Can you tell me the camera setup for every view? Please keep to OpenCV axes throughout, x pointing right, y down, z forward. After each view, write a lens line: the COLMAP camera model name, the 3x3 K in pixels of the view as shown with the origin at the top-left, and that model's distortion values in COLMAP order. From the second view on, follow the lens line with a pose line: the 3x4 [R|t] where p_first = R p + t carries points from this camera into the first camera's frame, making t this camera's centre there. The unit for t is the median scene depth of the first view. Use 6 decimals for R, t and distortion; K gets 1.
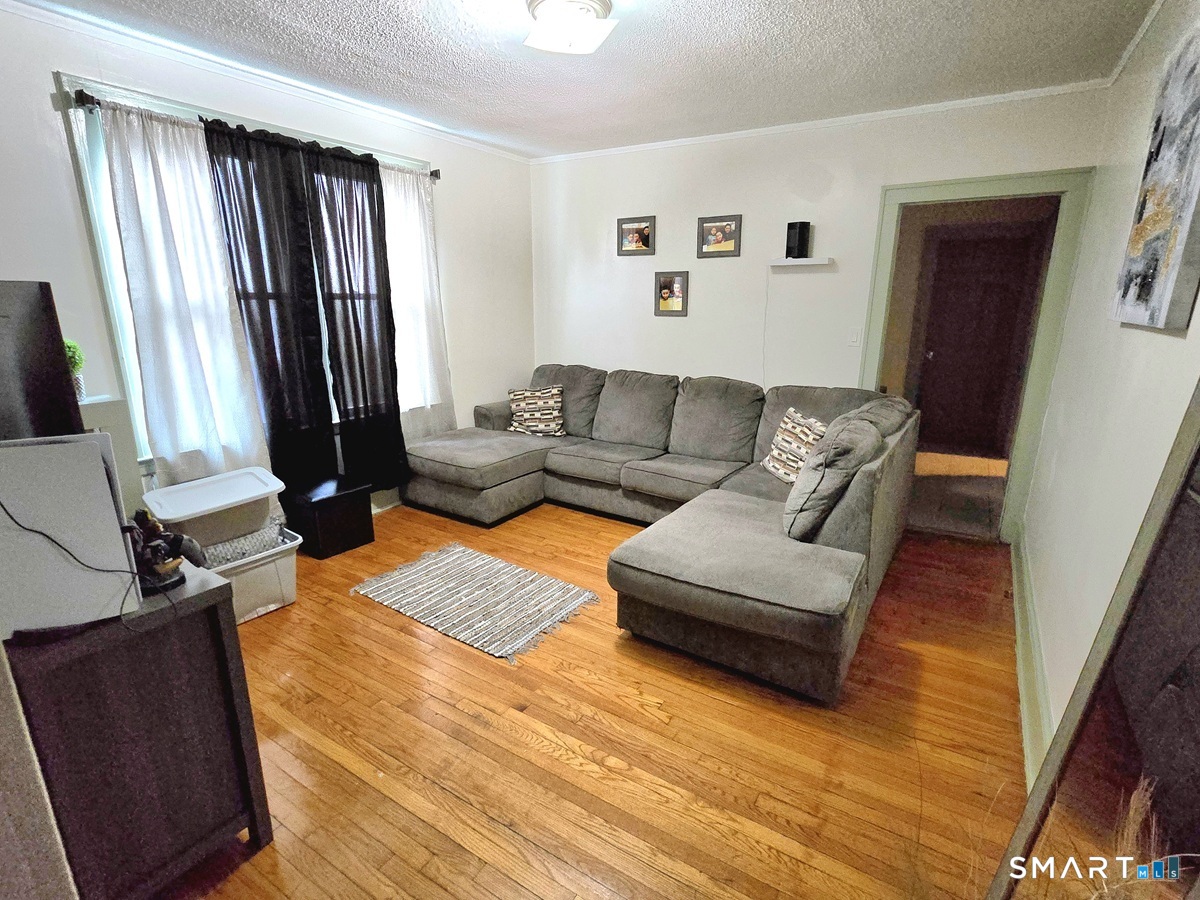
lens RADIAL K [[588.4, 0, 608.6], [0, 588.4, 455.6], [0, 0, 1]] dist [-0.001487, 0.000858]
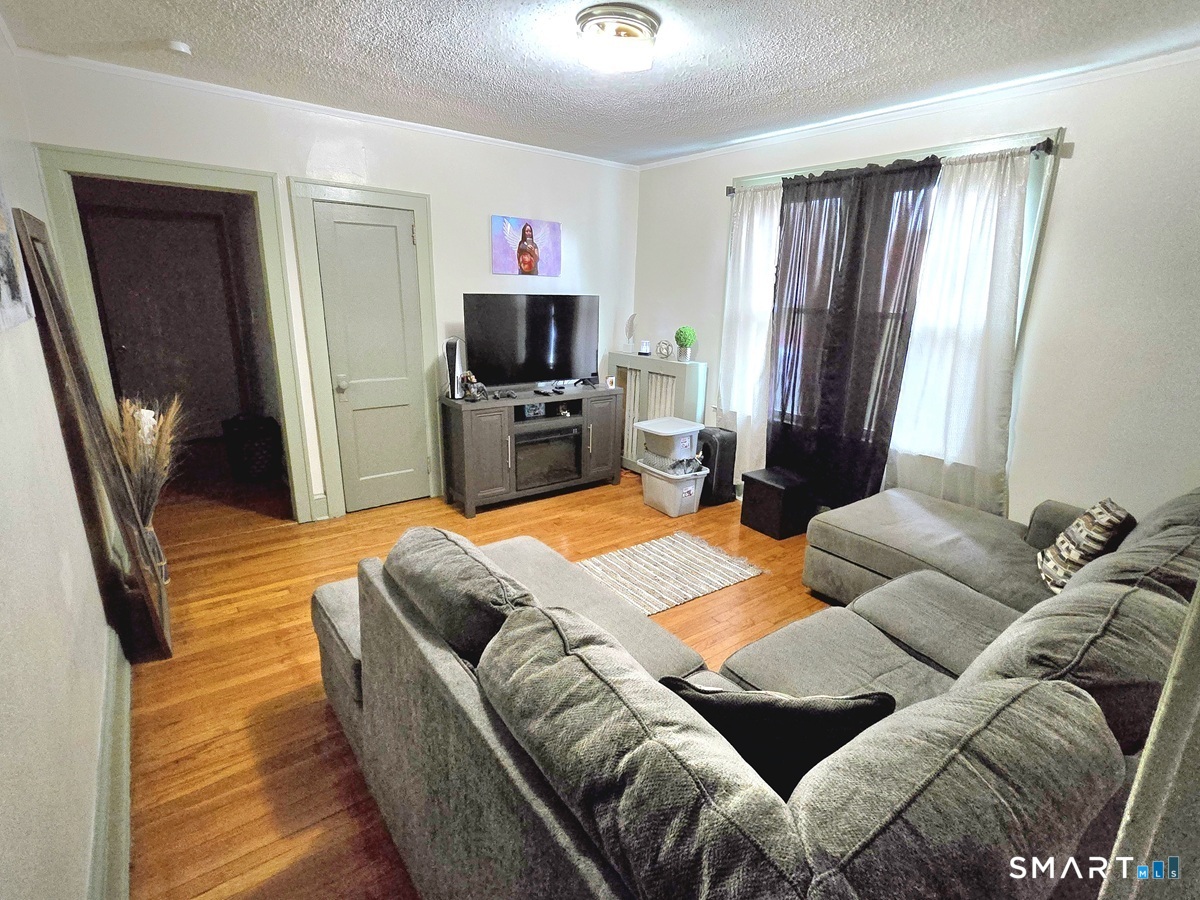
lens RADIAL K [[588.4, 0, 608.6], [0, 588.4, 450.1], [0, 0, 1]] dist [-0.001487, 0.000858]
pose [[-0.348414, 0.228164, -0.909148, 0.719761], [-0.282881, 0.899104, 0.334052, -0.304600], [0.893637, 0.373569, -0.248717, 1.052404]]
